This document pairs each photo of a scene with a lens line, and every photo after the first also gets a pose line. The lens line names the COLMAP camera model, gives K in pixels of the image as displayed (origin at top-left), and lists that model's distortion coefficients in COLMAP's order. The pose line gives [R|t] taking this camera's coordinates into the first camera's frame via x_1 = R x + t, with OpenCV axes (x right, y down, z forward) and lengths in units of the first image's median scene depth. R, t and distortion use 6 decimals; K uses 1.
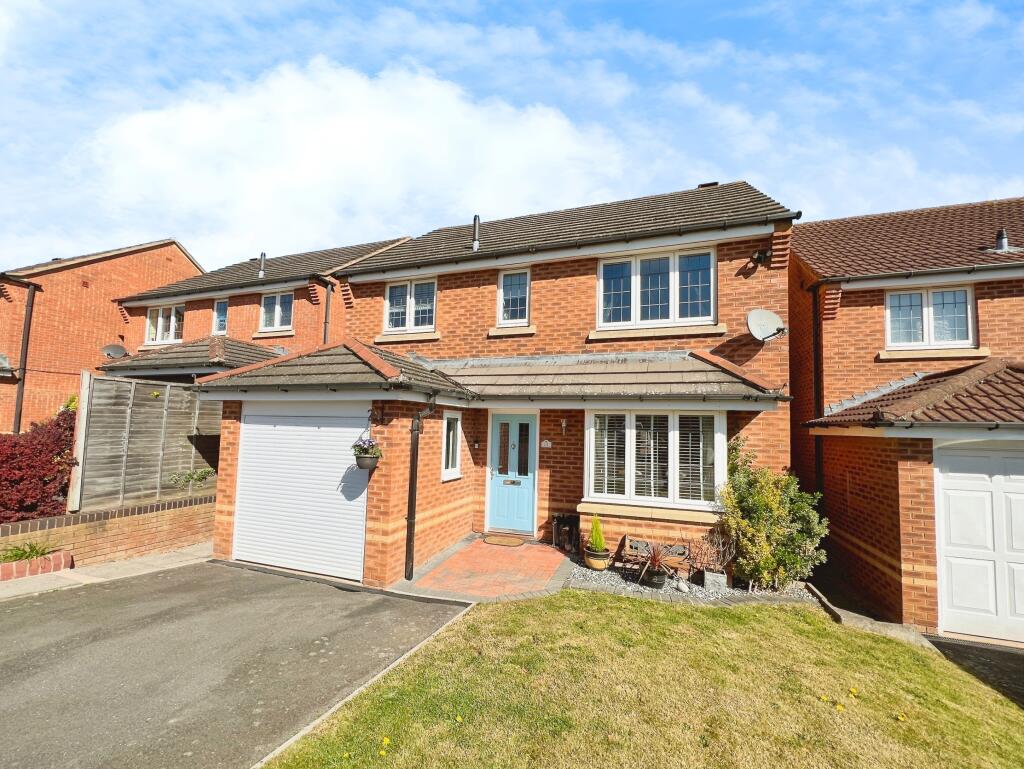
lens RADIAL K [[408.1, 0, 510.1], [0, 408.1, 383.6], [0, 0, 1]] dist [-0.001026, -0.000125]
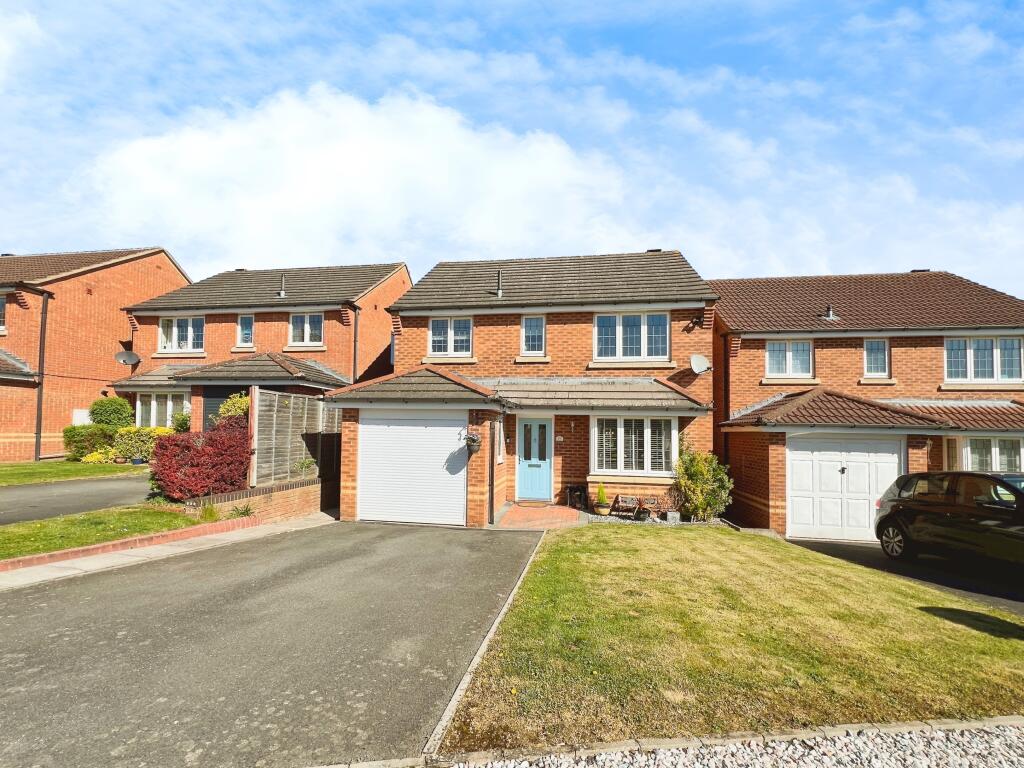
lens RADIAL K [[412.8, 0, 499.6], [0, 412.8, 387.3], [0, 0, 1]] dist [-0.002832, -0.000287]
pose [[0.986843, 0.013900, 0.161085, -0.377387], [-0.014316, 0.999897, 0.001425, -0.036134], [-0.161049, -0.003712, 0.986939, -0.440230]]
